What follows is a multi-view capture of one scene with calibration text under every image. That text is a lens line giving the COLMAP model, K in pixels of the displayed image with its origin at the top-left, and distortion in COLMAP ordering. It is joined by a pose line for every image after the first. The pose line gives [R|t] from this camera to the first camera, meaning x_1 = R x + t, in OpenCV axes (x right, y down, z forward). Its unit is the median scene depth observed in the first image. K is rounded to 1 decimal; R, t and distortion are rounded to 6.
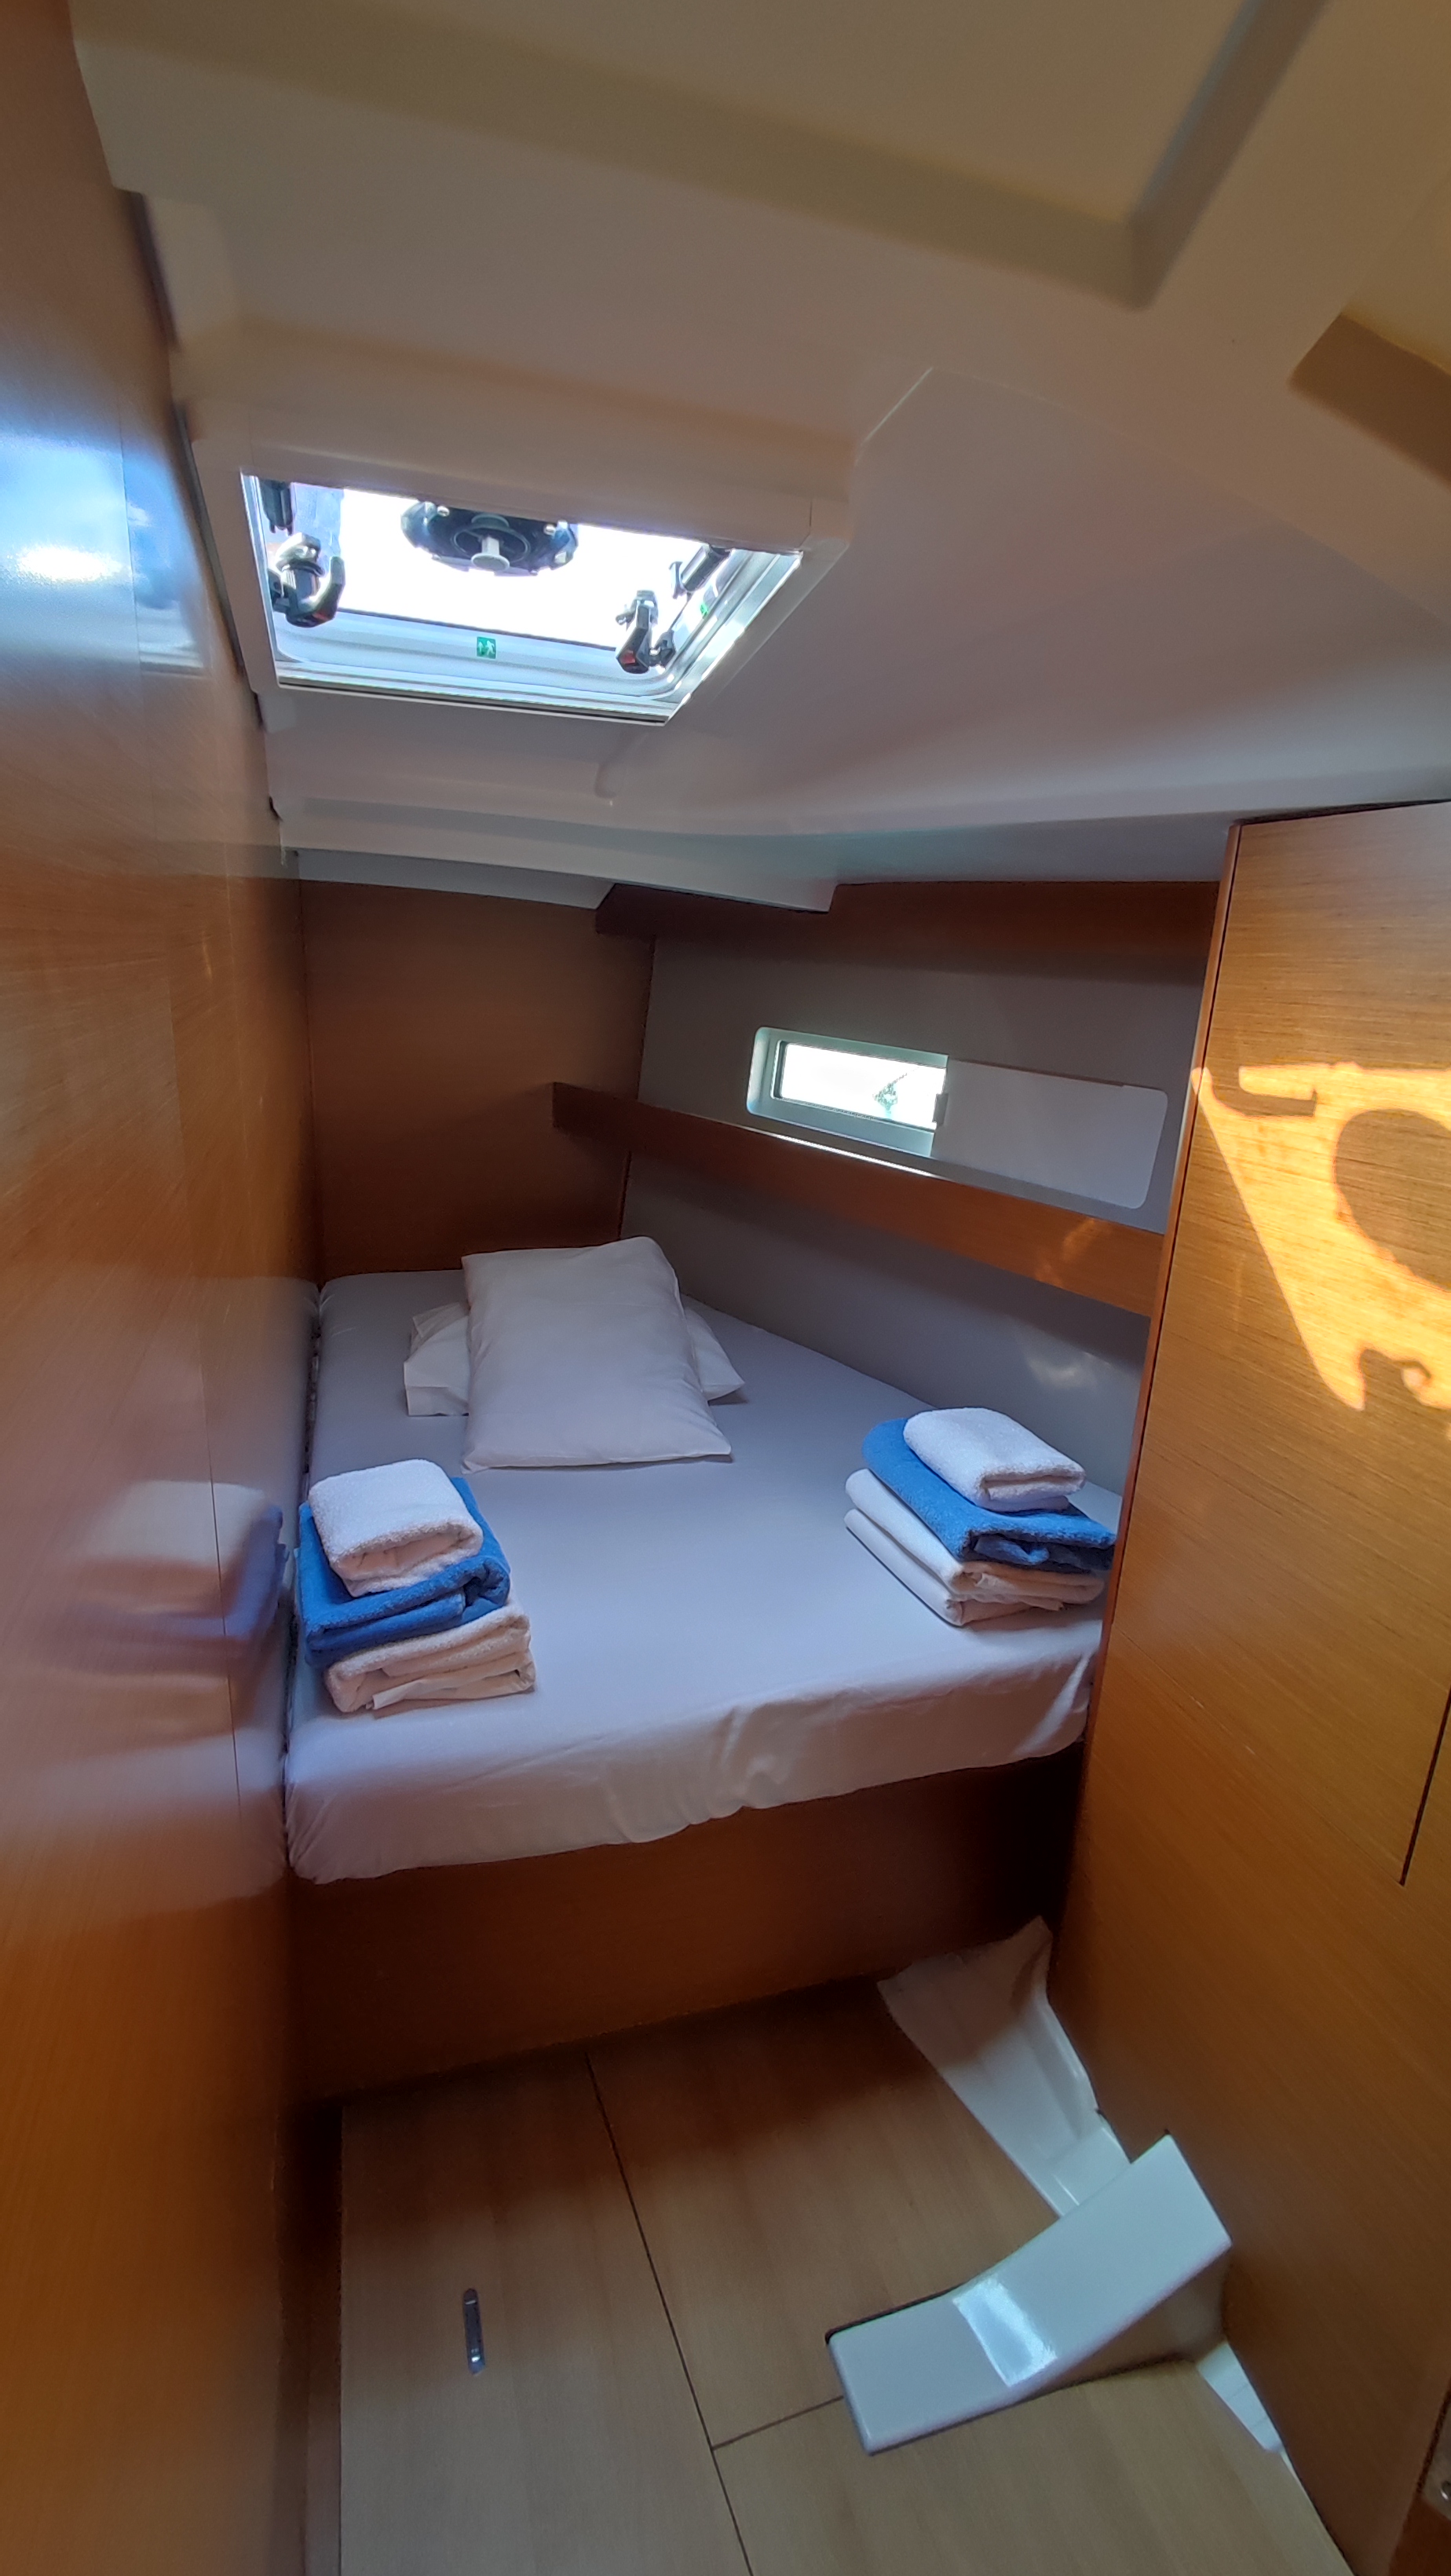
lens RADIAL K [[1206.1, 0, 725.5], [0, 1206.1, 1288.0], [0, 0, 1]] dist [0.001088, 0.000079]
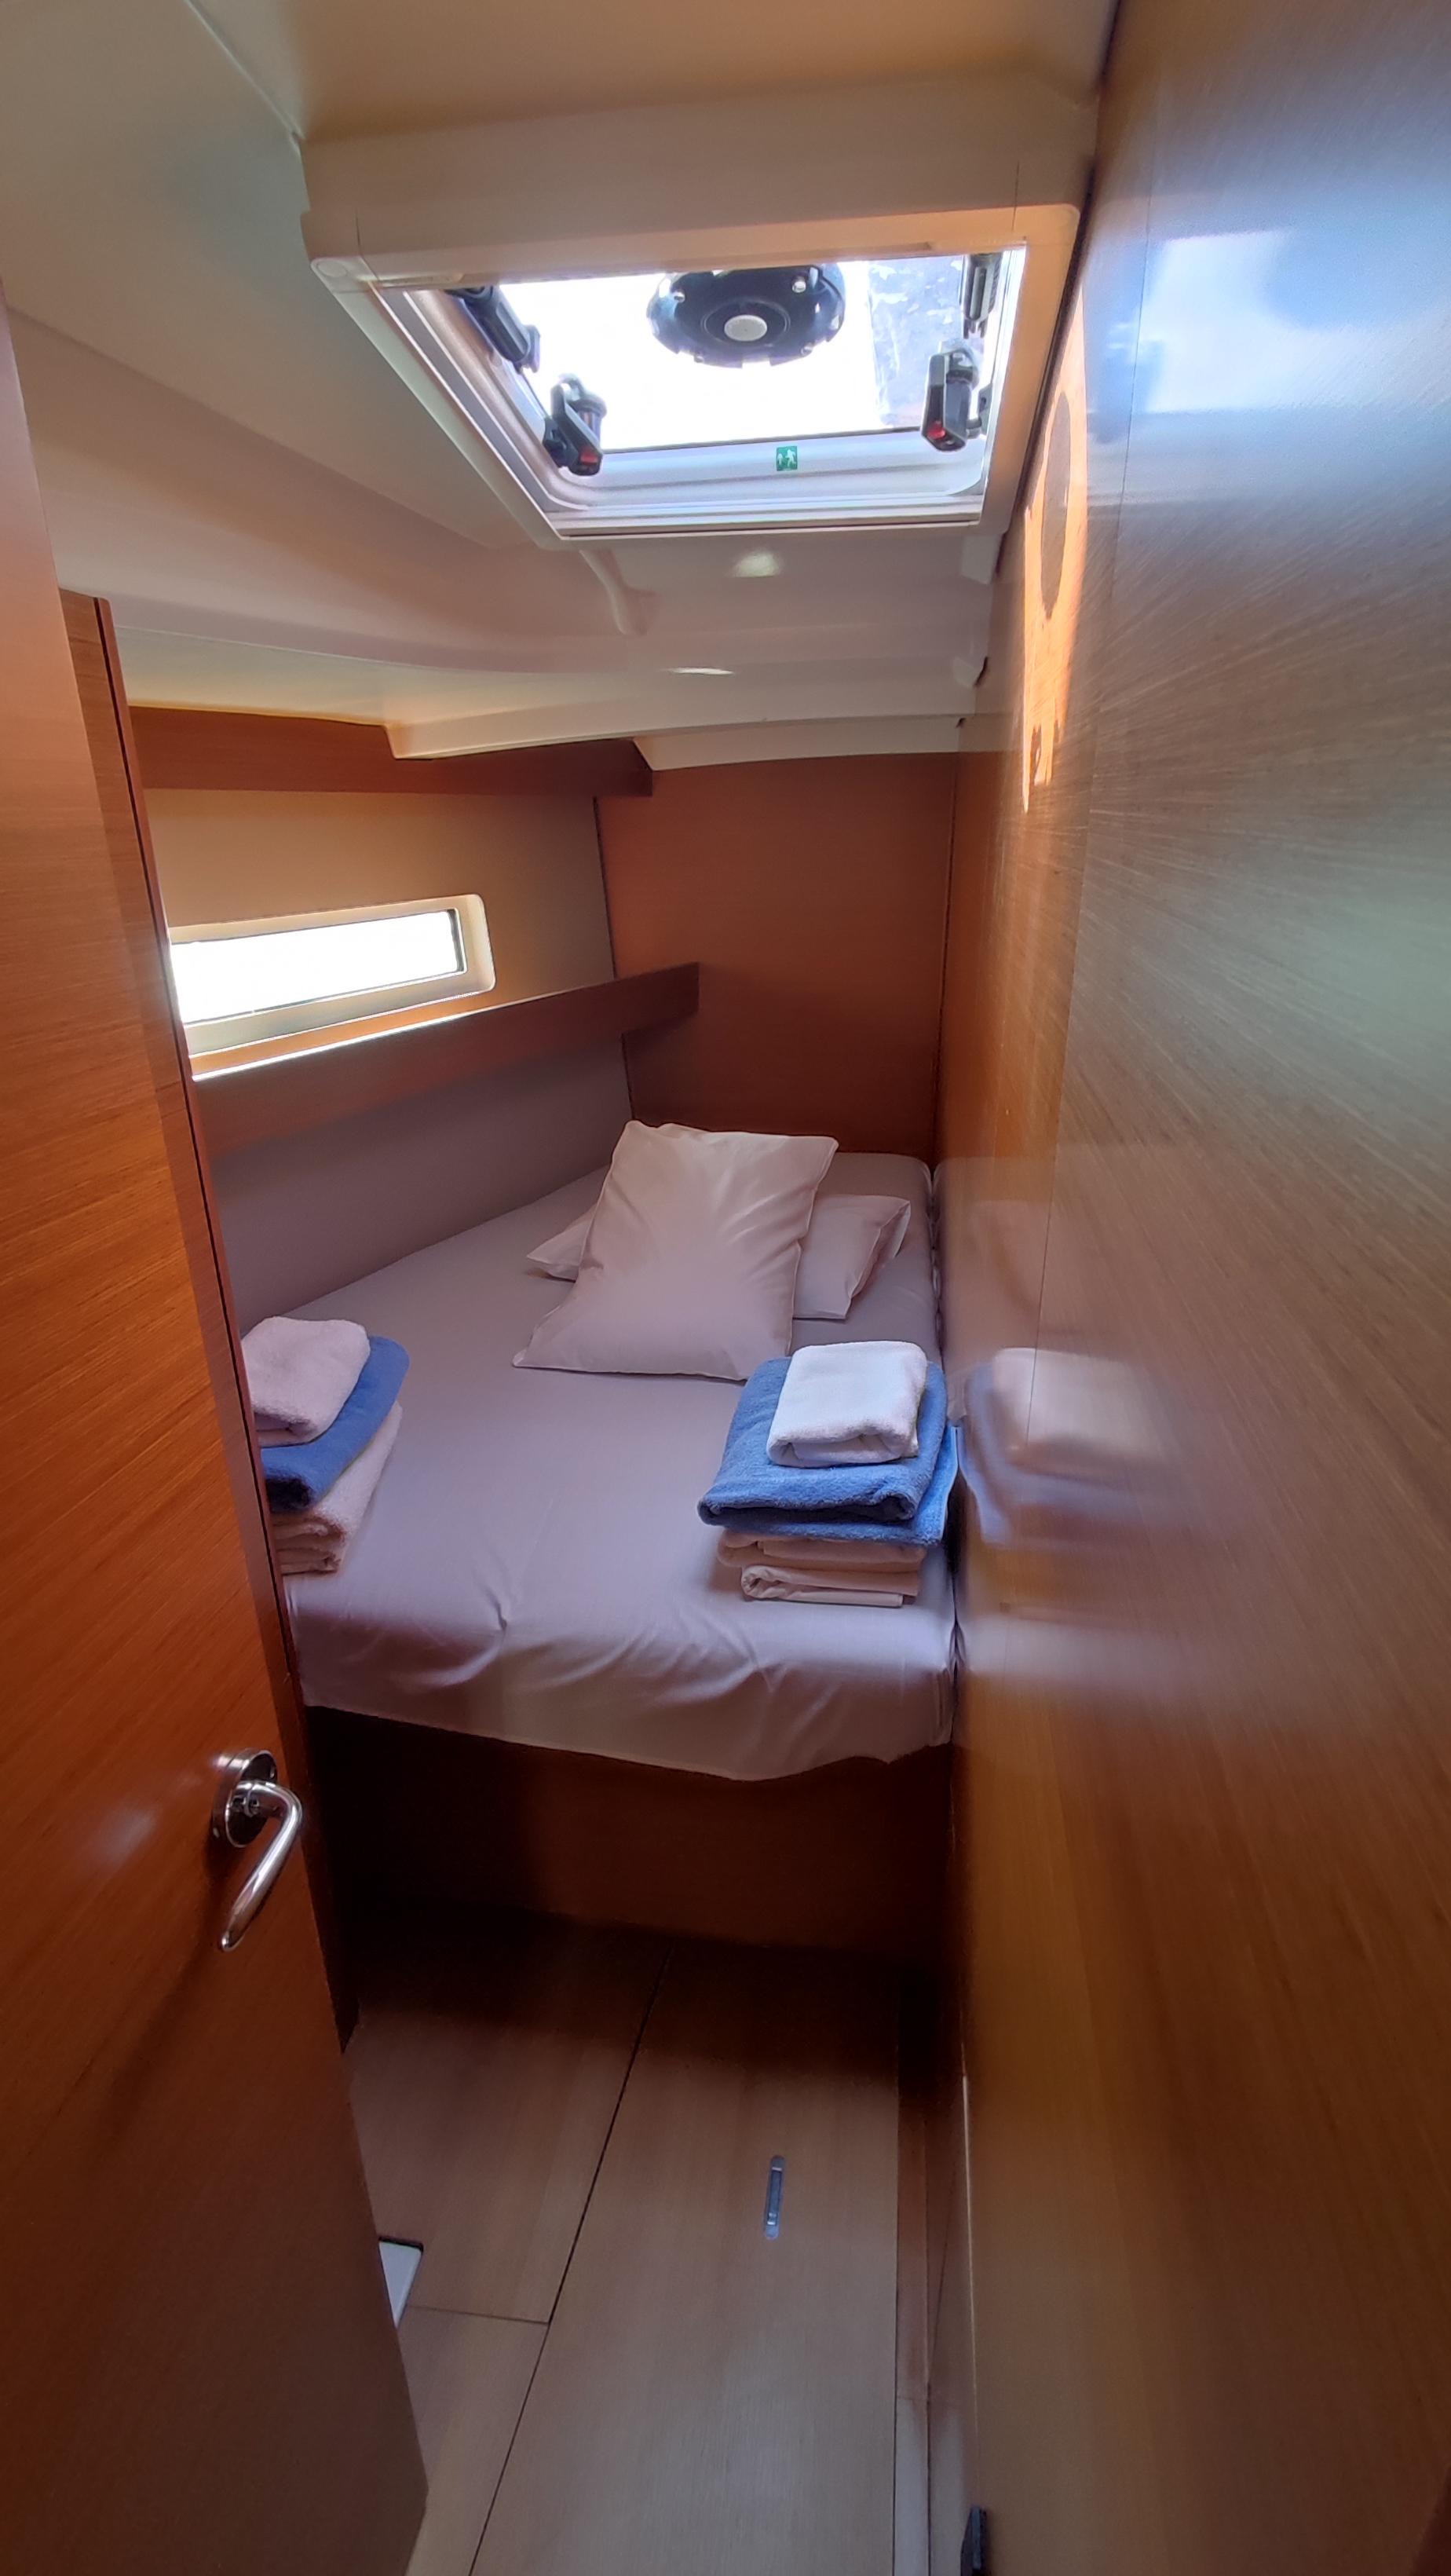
lens RADIAL K [[1206.1, 0, 725.5], [0, 1206.1, 1288.0], [0, 0, 1]] dist [0.001088, 0.000079]
pose [[0.899889, 0.080140, -0.428693, 0.209457], [-0.049392, 0.995375, 0.082394, 0.014237], [0.433313, -0.052972, 0.899685, 0.146042]]
